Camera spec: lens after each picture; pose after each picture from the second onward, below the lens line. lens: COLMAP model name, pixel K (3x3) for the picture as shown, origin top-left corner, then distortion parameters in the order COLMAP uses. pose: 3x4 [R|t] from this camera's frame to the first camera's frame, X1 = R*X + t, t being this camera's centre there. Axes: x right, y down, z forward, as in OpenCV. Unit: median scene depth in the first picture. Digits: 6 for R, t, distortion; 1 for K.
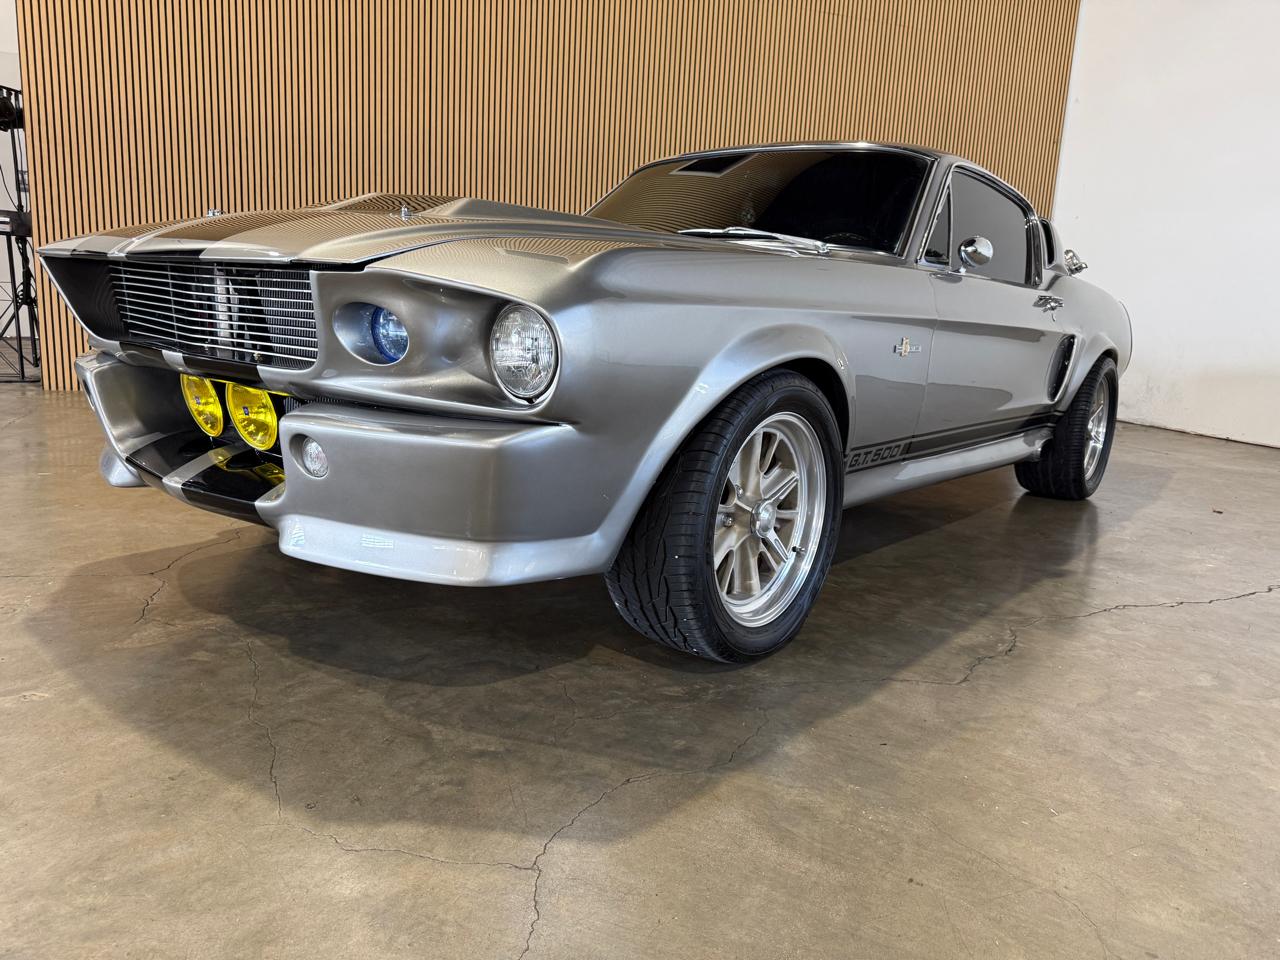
lens RADIAL K [[924.4, 0, 637.6], [0, 924.4, 484.9], [0, 0, 1]] dist [0.009152, -0.013796]
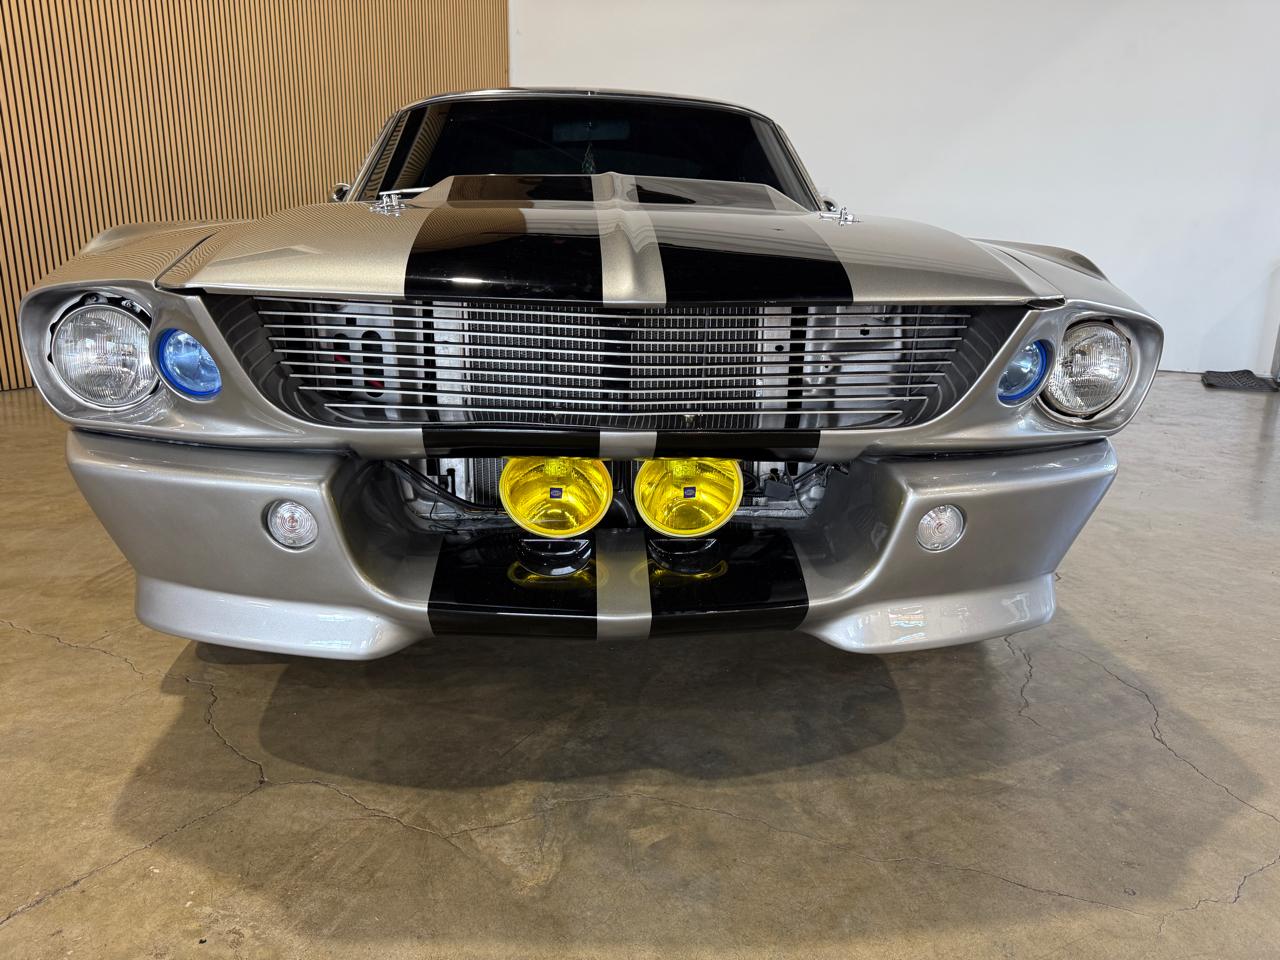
lens RADIAL K [[924.4, 0, 637.1], [0, 924.4, 476.7], [0, 0, 1]] dist [0.009152, -0.013796]
pose [[0.726344, -0.212408, 0.653688, -0.846145], [0.155507, 0.977175, 0.144730, -0.186311], [-0.669509, -0.003471, 0.742796, 0.443477]]
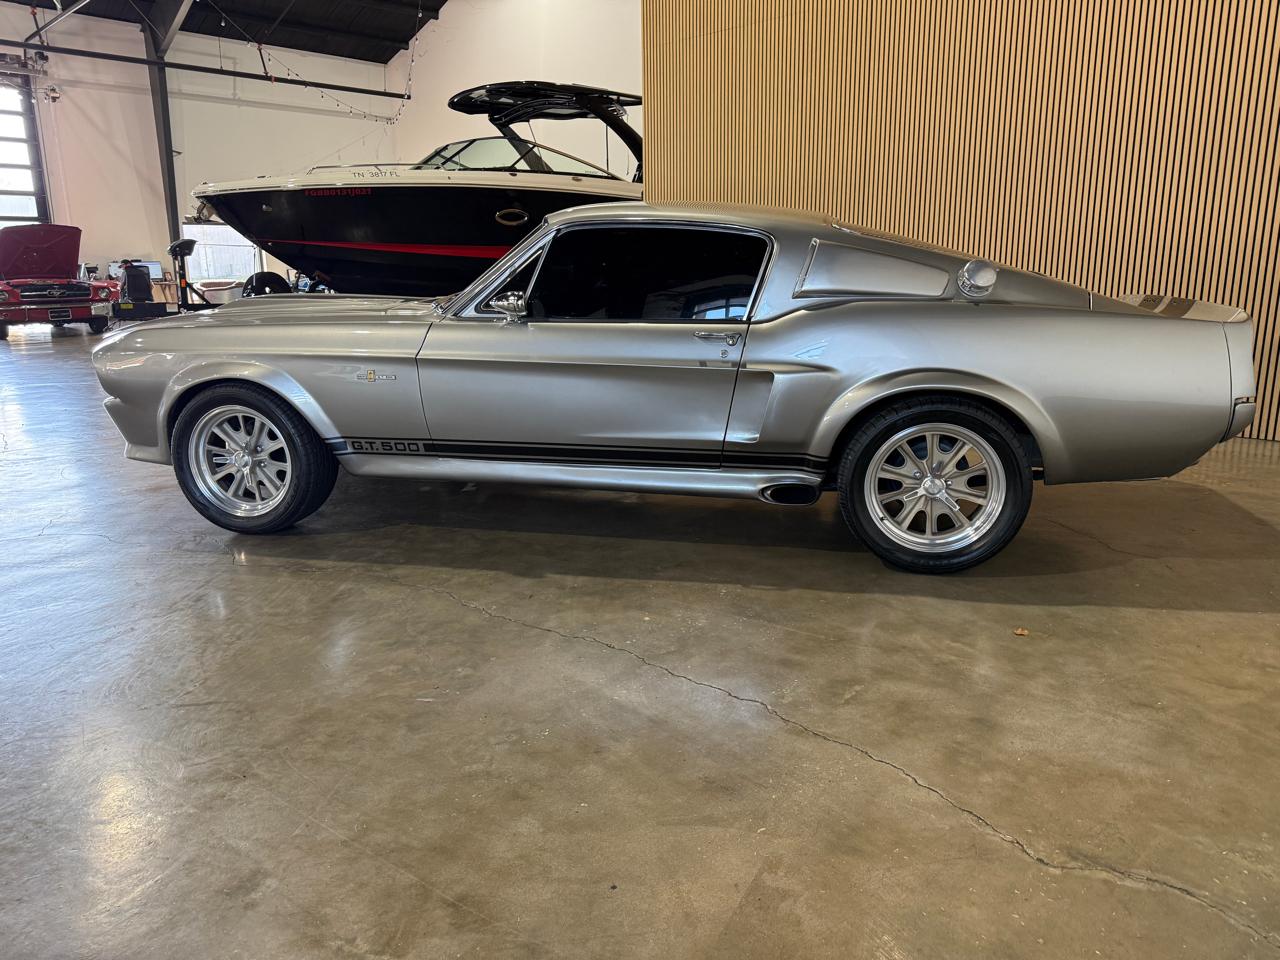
lens RADIAL K [[919.4, 0, 643.2], [0, 919.4, 474.9], [0, 0, 1]] dist [0.022022, -0.020630]
pose [[0.464748, 0.146429, -0.873251, 2.133606], [-0.137135, 0.986234, 0.092391, -0.217035], [0.874759, 0.076815, 0.478431, 0.791039]]
